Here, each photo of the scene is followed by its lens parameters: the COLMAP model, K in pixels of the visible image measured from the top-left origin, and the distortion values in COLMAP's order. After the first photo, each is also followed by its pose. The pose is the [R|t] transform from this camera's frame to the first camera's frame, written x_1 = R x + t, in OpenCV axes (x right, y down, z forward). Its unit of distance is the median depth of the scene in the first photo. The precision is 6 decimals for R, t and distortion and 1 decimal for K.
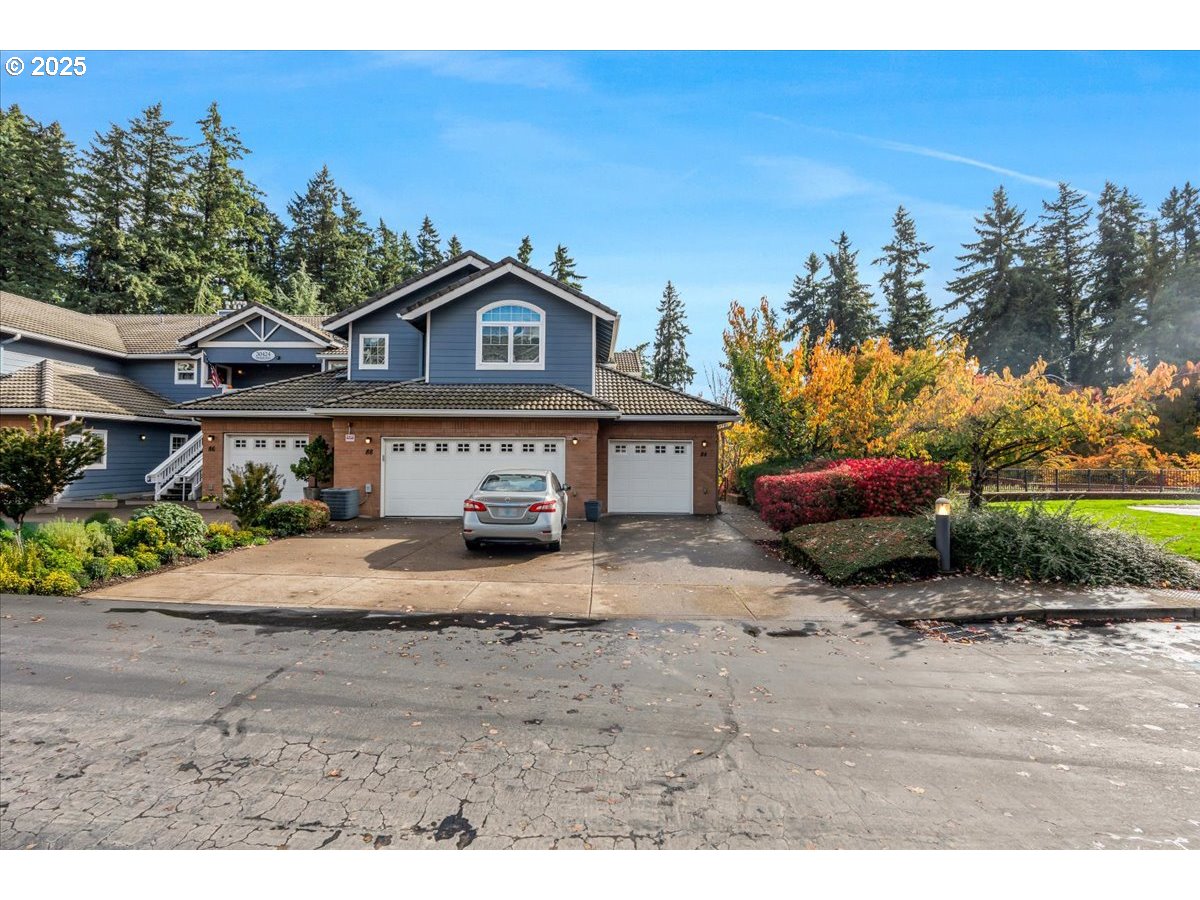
lens RADIAL K [[546.9, 0, 597.6], [0, 546.9, 443.0], [0, 0, 1]] dist [-0.024505, 0.000718]
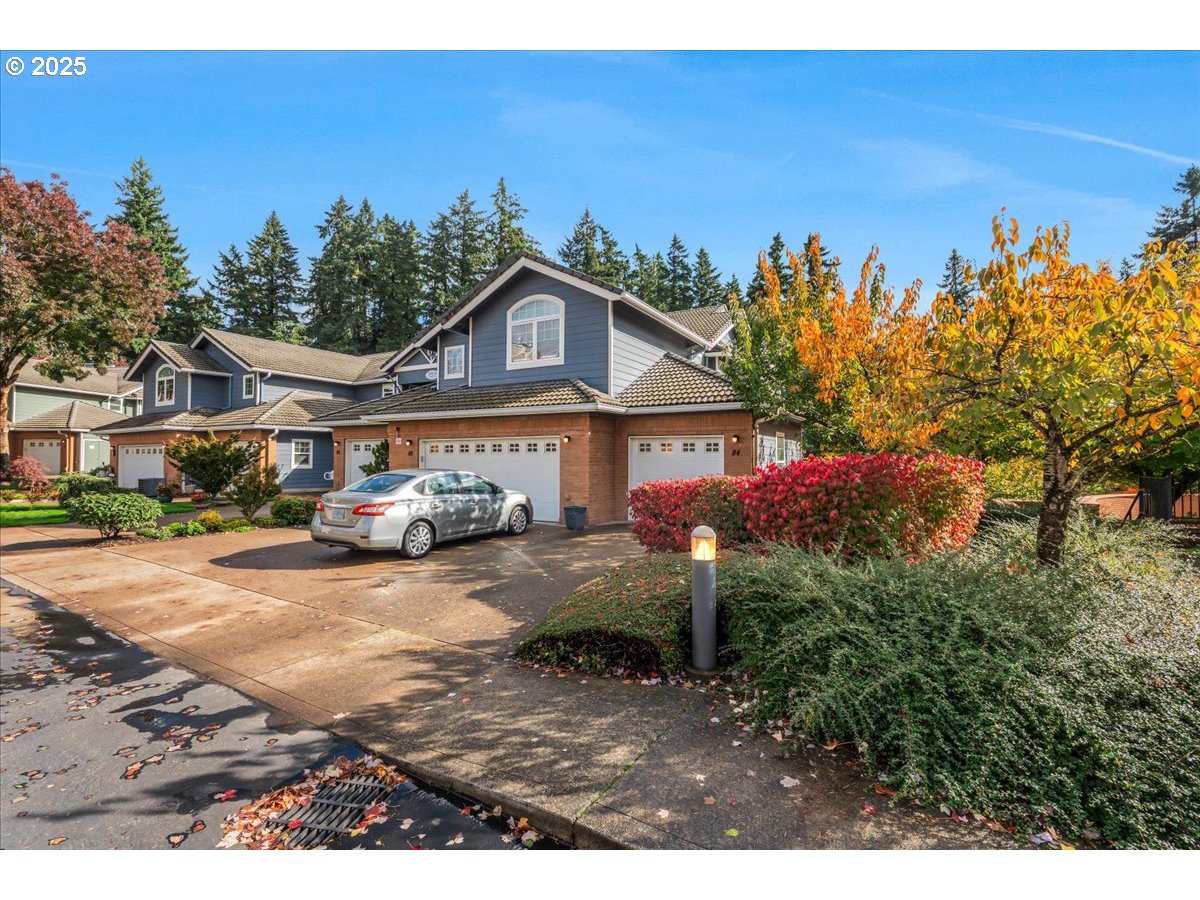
lens RADIAL K [[521.6, 0, 605.3], [0, 521.6, 447.0], [0, 0, 1]] dist [-0.001848, 0.000262]
pose [[0.870122, -0.015135, -0.492604, 0.087024], [0.015443, 0.999875, -0.003443, 0.002648], [0.492594, -0.004612, 0.870247, 0.055736]]
